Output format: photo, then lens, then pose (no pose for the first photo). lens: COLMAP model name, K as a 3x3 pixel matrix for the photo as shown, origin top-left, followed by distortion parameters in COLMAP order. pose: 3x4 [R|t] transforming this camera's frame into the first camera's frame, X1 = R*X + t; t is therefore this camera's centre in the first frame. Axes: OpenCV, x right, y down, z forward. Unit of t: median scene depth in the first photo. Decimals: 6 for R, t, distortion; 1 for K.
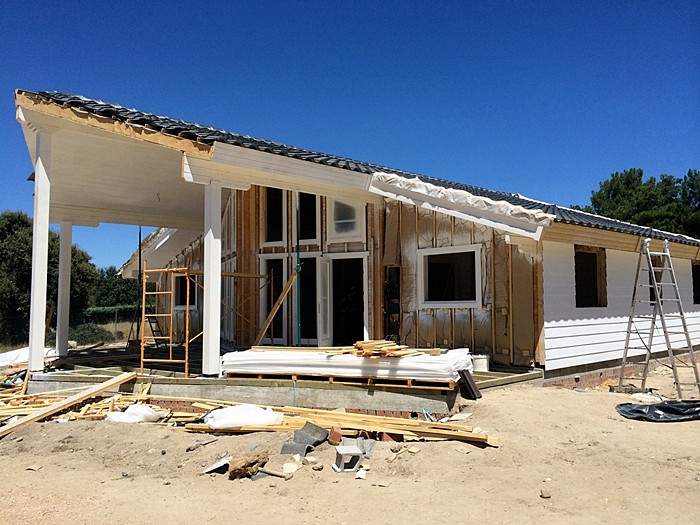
lens RADIAL K [[603.6, 0, 350.0], [0, 603.6, 262.5], [0, 0, 1]] dist [0.068892, -0.090177]
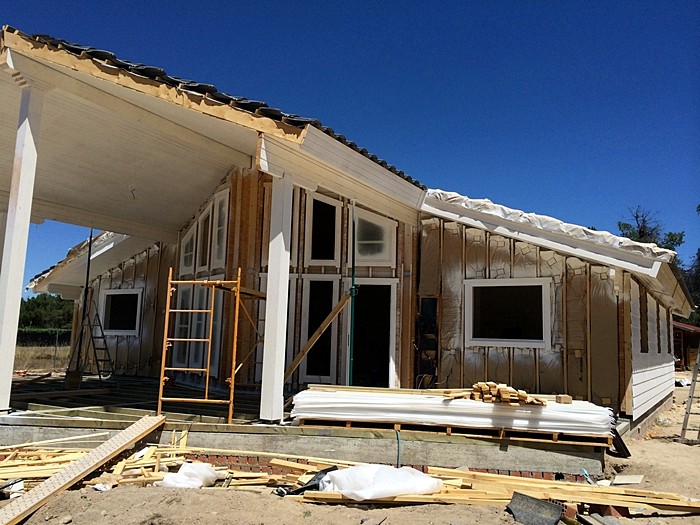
lens RADIAL K [[603.6, 0, 350.0], [0, 603.6, 262.5], [0, 0, 1]] dist [0.068892, -0.090177]
pose [[0.966410, 0.076857, 0.245244, -0.324527], [-0.061856, 0.995745, -0.068306, 0.029784], [-0.249450, 0.050842, 0.967052, 0.208555]]
